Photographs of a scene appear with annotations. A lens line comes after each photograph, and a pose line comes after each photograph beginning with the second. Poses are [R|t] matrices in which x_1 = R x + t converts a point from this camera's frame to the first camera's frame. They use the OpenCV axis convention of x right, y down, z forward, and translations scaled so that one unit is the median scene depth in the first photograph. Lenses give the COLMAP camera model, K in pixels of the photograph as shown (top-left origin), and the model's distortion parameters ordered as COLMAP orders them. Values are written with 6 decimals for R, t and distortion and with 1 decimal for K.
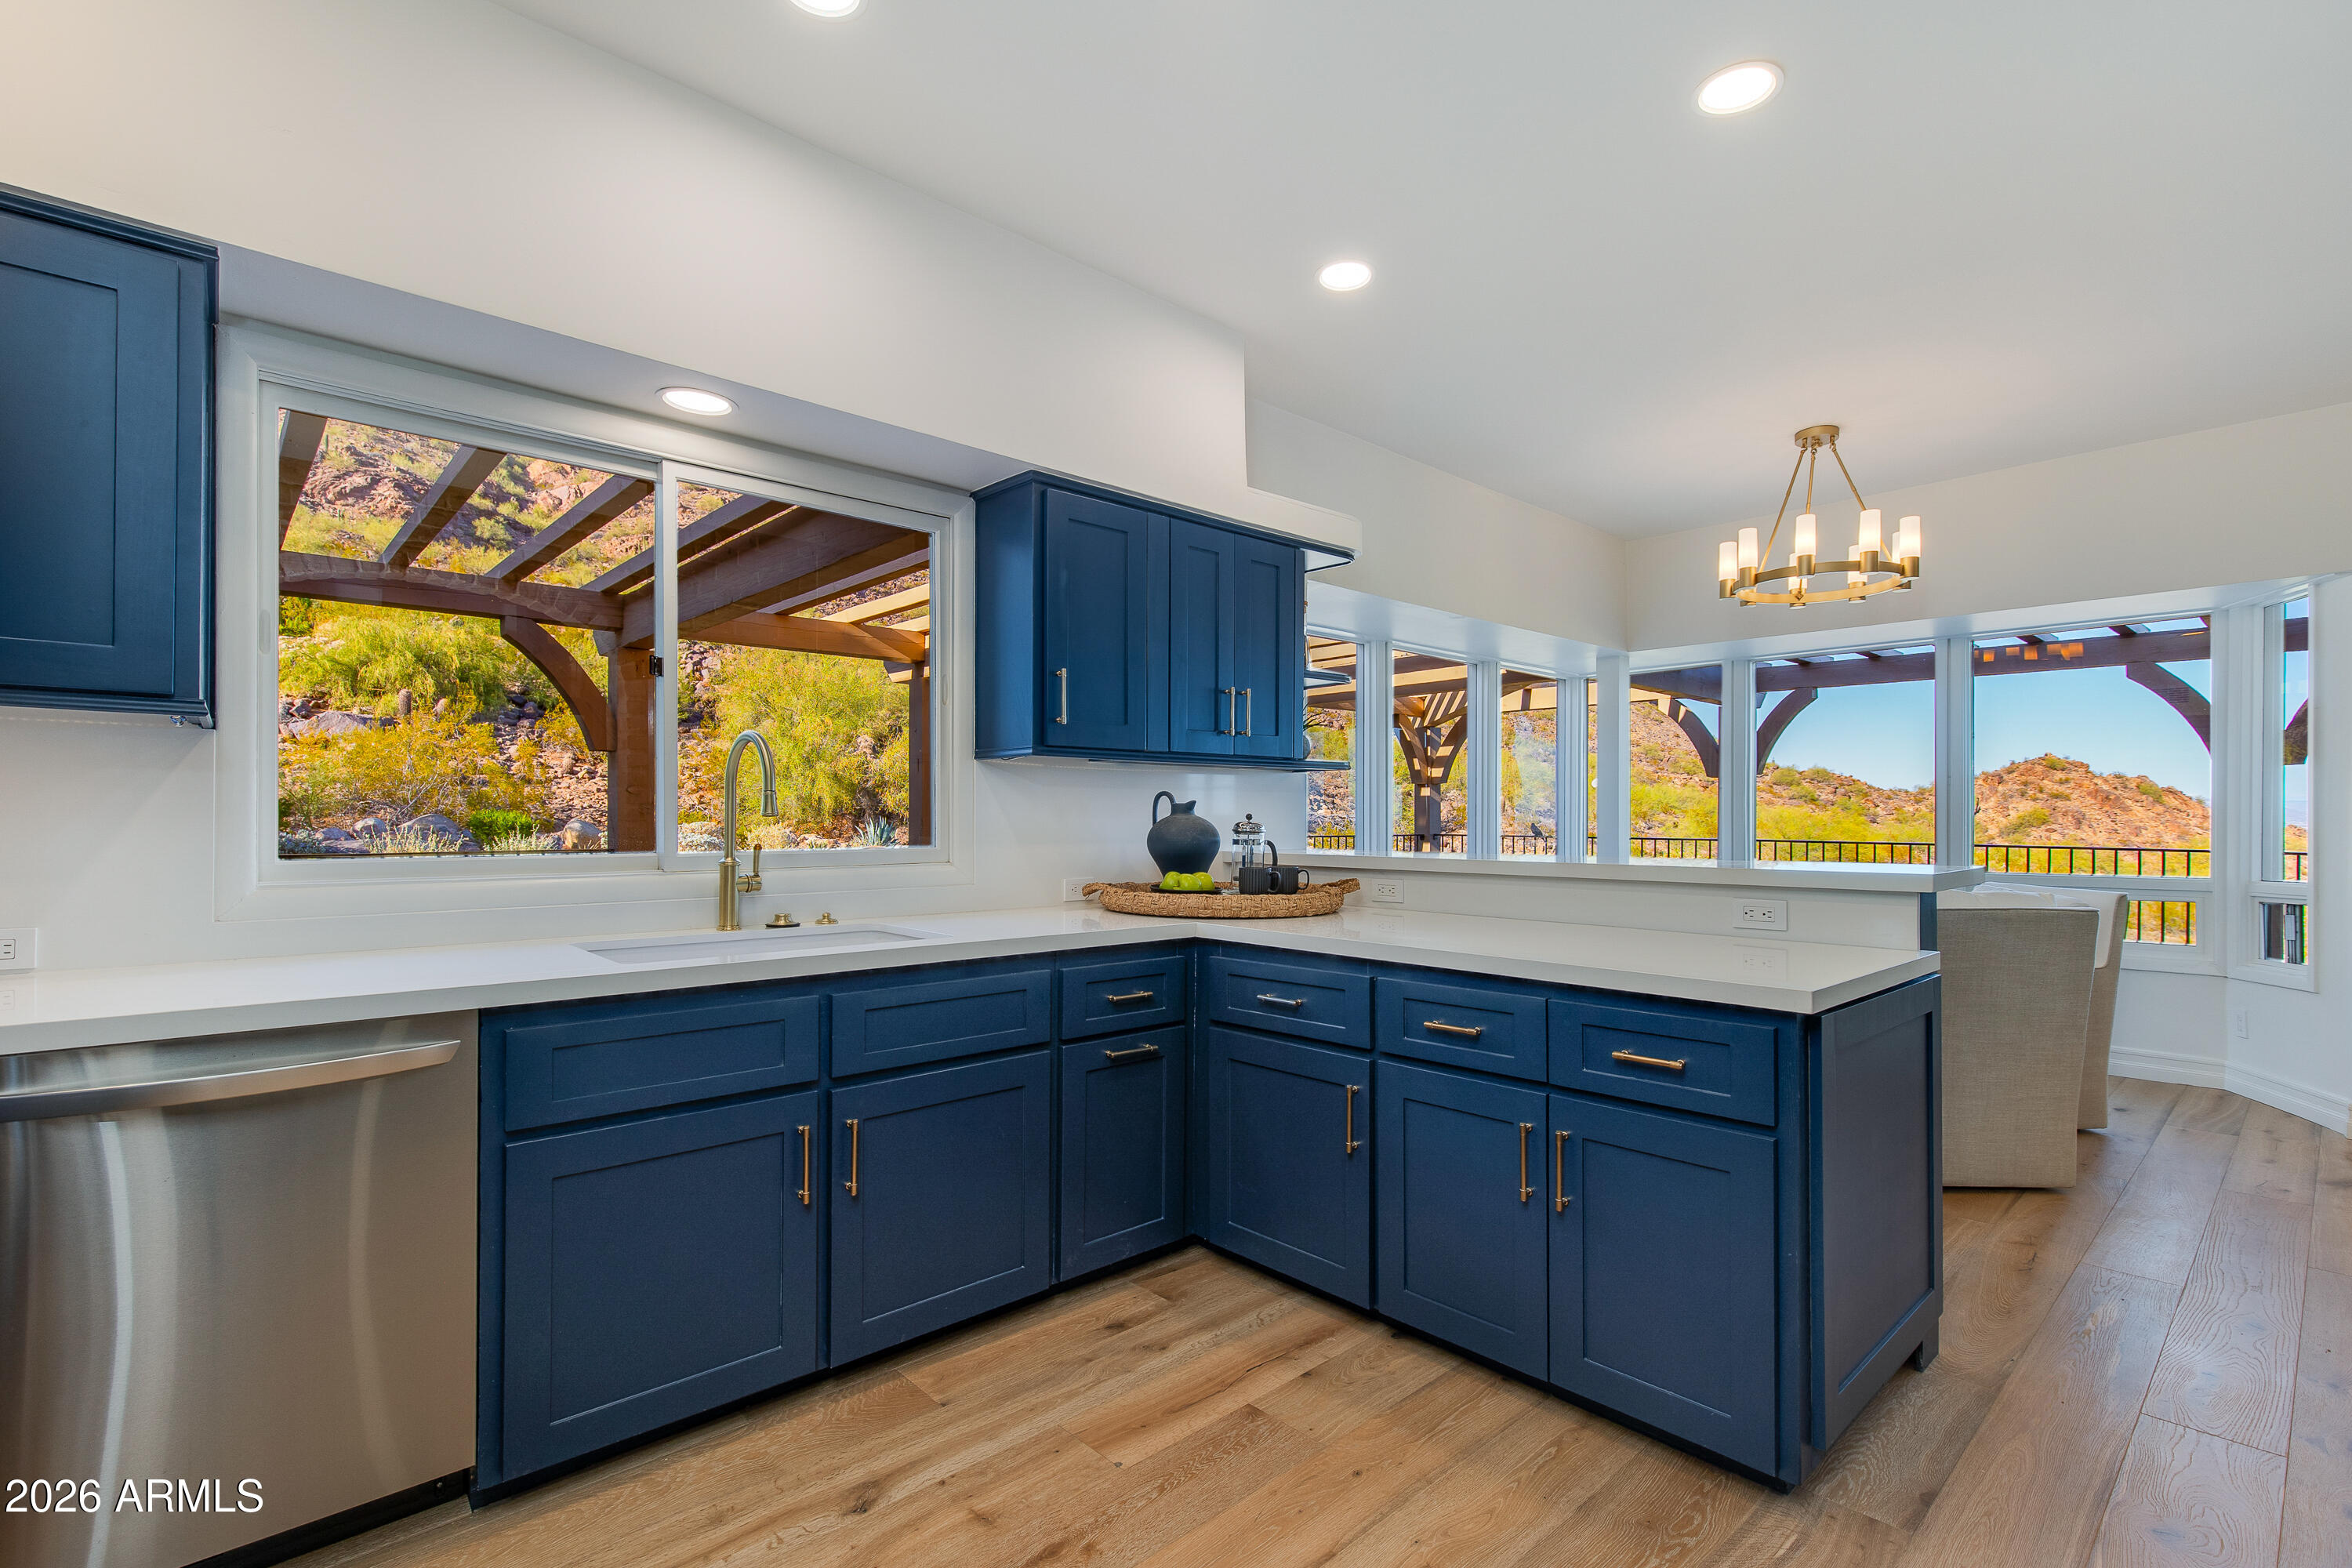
lens RADIAL K [[1069.4, 0, 1199.8], [0, 1069.4, 823.3], [0, 0, 1]] dist [0.025531, 0.000137]
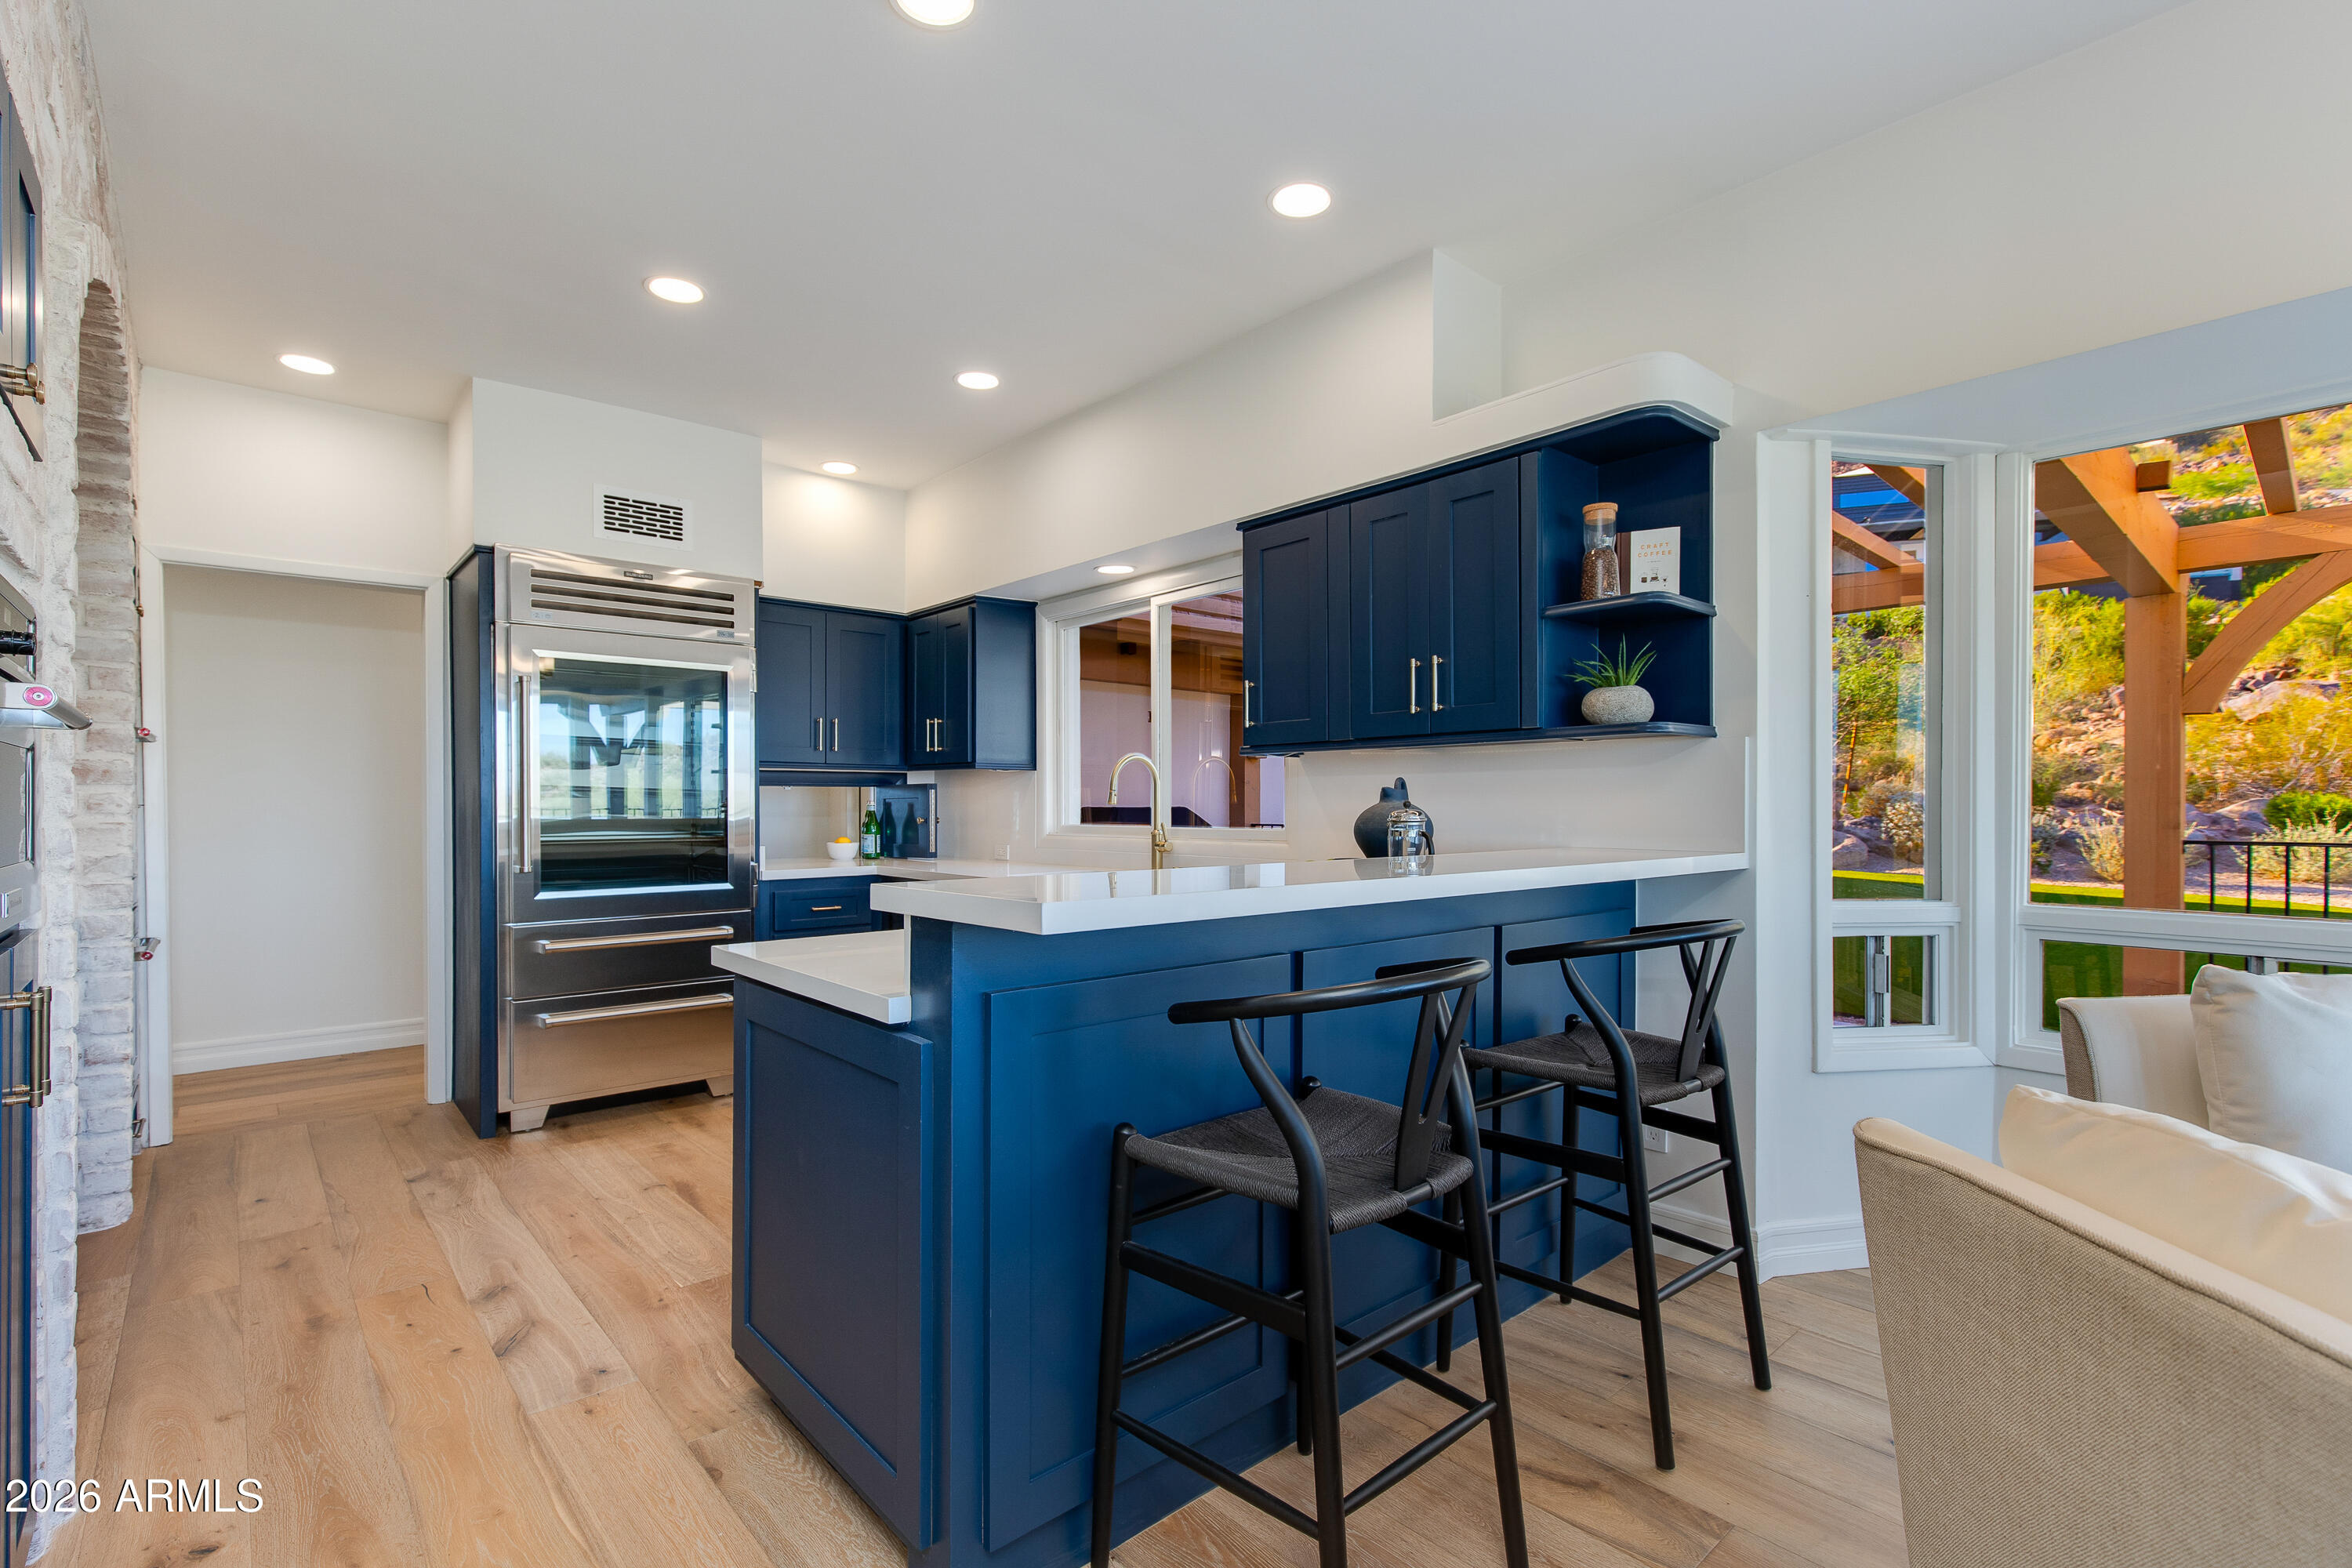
lens RADIAL K [[1069.4, 0, 1199.8], [0, 1069.4, 823.3], [0, 0, 1]] dist [0.025531, 0.000137]
pose [[-0.015767, 0.011460, -0.999810, 1.663402], [0.005092, 0.999922, 0.011381, 0.004031], [0.999863, -0.004912, -0.015824, 1.471975]]
